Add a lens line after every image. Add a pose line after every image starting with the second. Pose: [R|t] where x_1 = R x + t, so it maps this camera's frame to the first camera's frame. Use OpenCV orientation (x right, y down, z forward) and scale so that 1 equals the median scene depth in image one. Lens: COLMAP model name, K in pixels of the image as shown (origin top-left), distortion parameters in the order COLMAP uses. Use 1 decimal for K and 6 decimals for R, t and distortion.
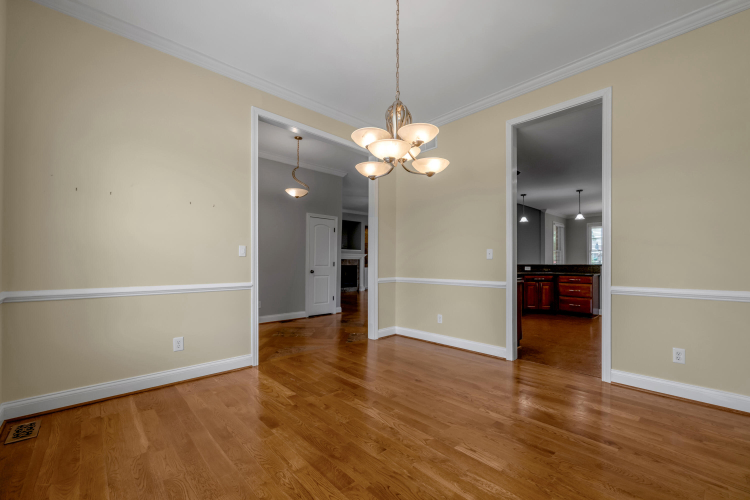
lens RADIAL K [[309.5, 0, 382.6], [0, 309.5, 260.9], [0, 0, 1]] dist [-0.001812, -0.000241]
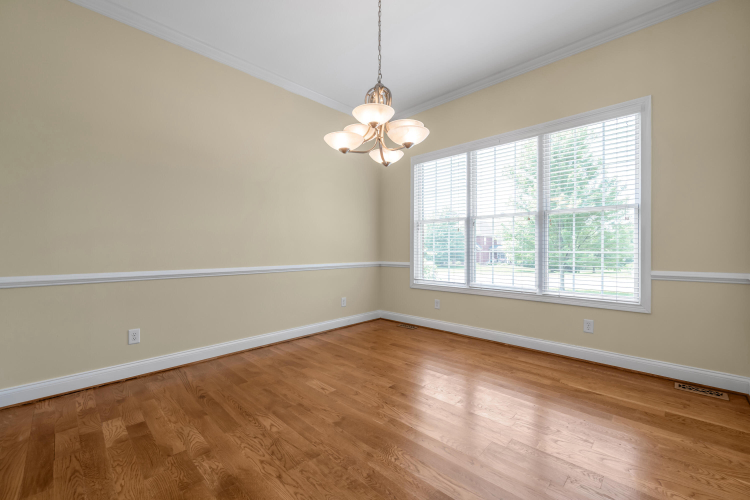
lens RADIAL K [[309.7, 0, 379.6], [0, 309.7, 250.4], [0, 0, 1]] dist [0.001475, 0.000193]
pose [[-0.999193, -0.000048, -0.040174, 0.031403], [0.000134, 0.999990, -0.004532, 0.008945], [0.040174, -0.004534, -0.999182, 0.701332]]
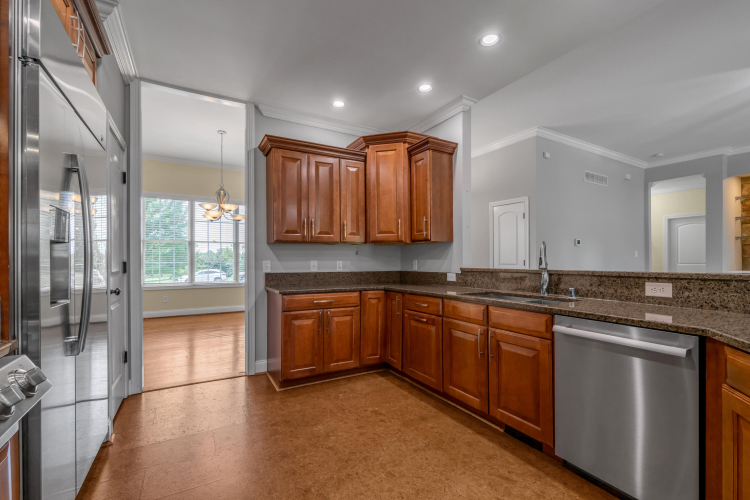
lens RADIAL K [[326.6, 0, 384.5], [0, 326.6, 259.4], [0, 0, 1]] dist [-0.000534, -0.000084]
pose [[-0.222125, 0.002483, -0.975015, 0.727893], [0.004268, 0.999990, 0.001575, 0.000098], [0.975009, -0.003812, -0.222133, 0.933758]]
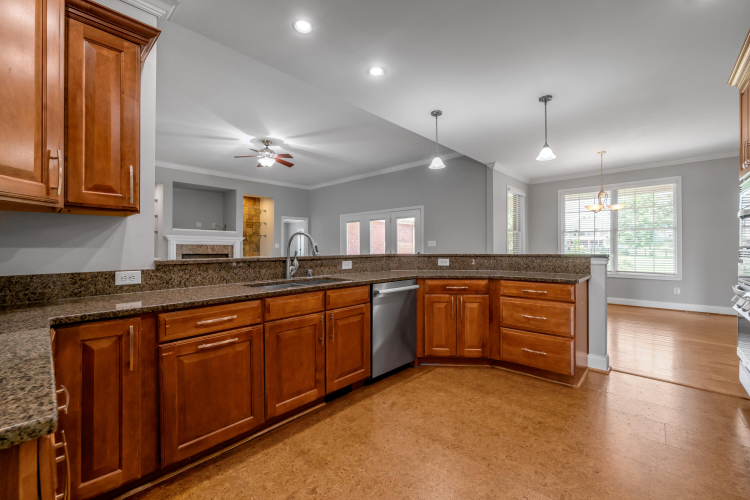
lens RADIAL K [[312.2, 0, 376.2], [0, 312.2, 248.1], [0, 0, 1]] dist [-0.003119, -0.000563]
pose [[0.998251, 0.000293, 0.059110, 0.391322], [-0.000340, 1.000000, 0.000799, 0.002013], [-0.059109, -0.000818, 0.998251, 0.603394]]
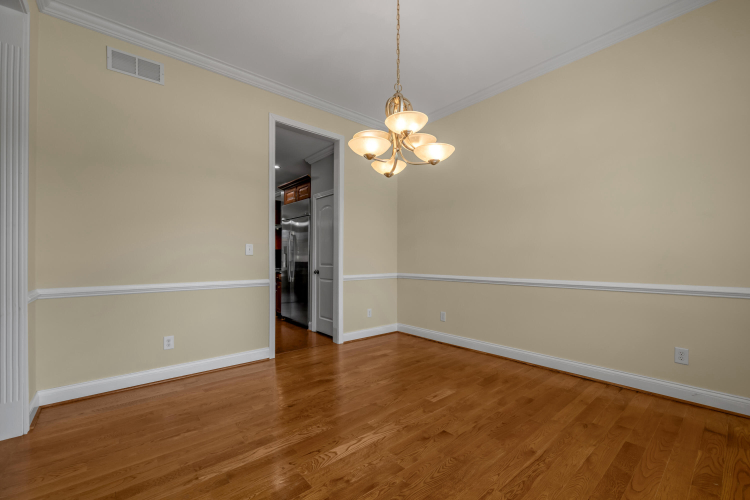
lens RADIAL K [[309.5, 0, 382.6], [0, 309.5, 260.9], [0, 0, 1]] dist [-0.001812, -0.000241]
pose [[0.053470, -0.003136, 0.998565, -0.326368], [-0.005016, 0.999982, 0.003409, 0.003363], [-0.998557, -0.005191, 0.053453, 0.349684]]
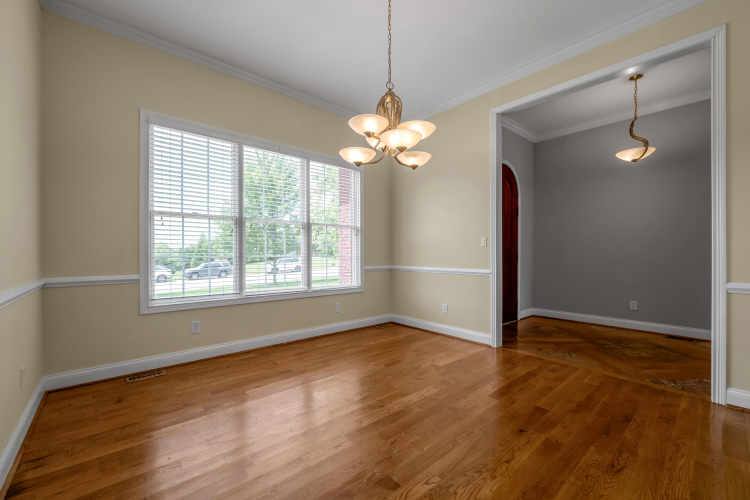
lens RADIAL K [[308.5, 0, 381.1], [0, 308.5, 255.8], [0, 0, 1]] dist [-0.001107, -0.000053]
pose [[-0.037077, 0.006627, -0.999290, 0.371646], [0.007304, 0.999953, 0.006360, 0.005287], [0.999286, -0.007063, -0.037123, 0.353622]]
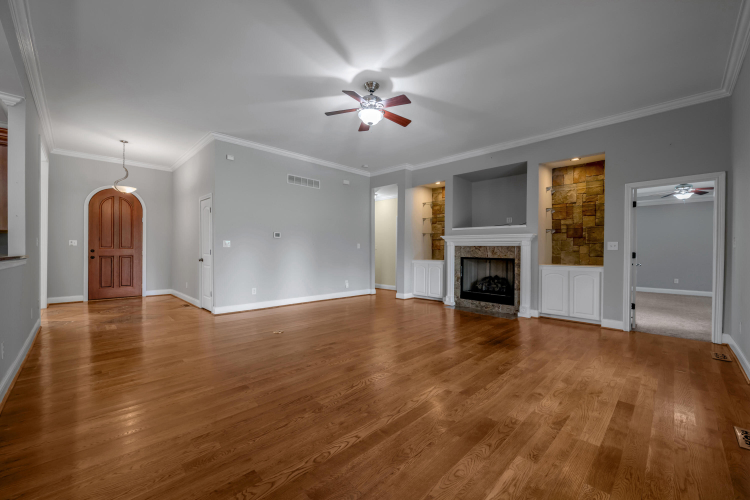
lens RADIAL K [[300.8, 0, 379.3], [0, 300.8, 250.7], [0, 0, 1]] dist [-0.002948, -0.000181]
pose [[0.028467, 0.001866, -0.999593, 0.708131], [-0.003551, 0.999992, 0.001765, 0.004097], [0.999588, 0.003500, 0.028474, 1.558876]]
